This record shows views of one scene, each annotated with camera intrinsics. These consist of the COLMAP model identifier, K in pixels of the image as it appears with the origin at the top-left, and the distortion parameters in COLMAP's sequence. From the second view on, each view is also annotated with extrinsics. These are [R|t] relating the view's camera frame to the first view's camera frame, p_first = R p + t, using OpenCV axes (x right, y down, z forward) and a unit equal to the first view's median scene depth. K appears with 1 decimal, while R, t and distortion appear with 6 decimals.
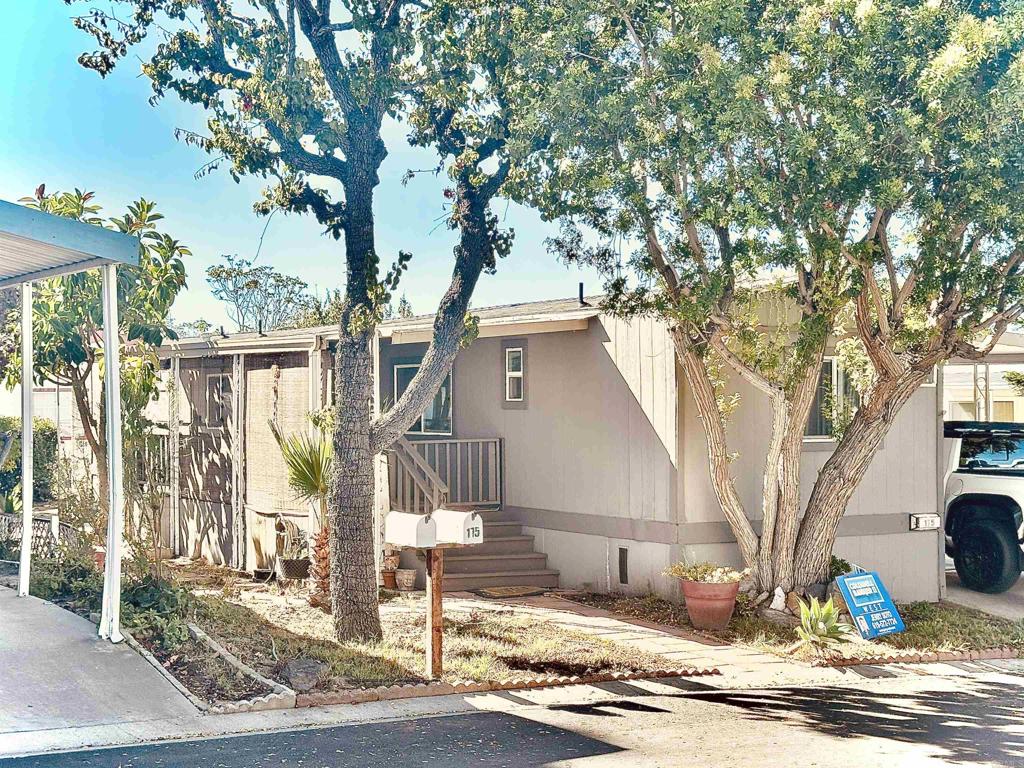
lens RADIAL K [[1581.3, 0, 512.9], [0, 1581.3, 383.7], [0, 0, 1]] dist [0.109613, 0.000000]
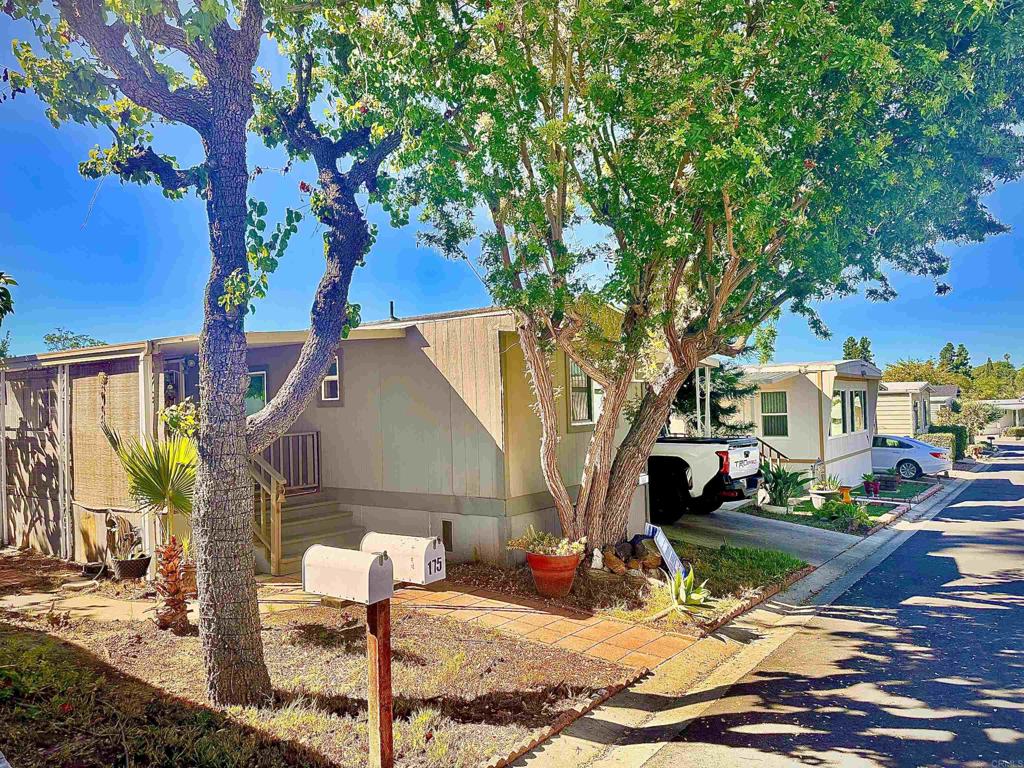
lens RADIAL K [[729.7, 0, 511.0], [0, 729.7, 386.2], [0, 0, 1]] dist [0.036652, -0.044738]
pose [[0.931137, -0.017840, 0.364234, -0.076650], [0.023187, 0.999678, -0.010312, 0.010122], [-0.363933, 0.018048, 0.931250, 0.453205]]
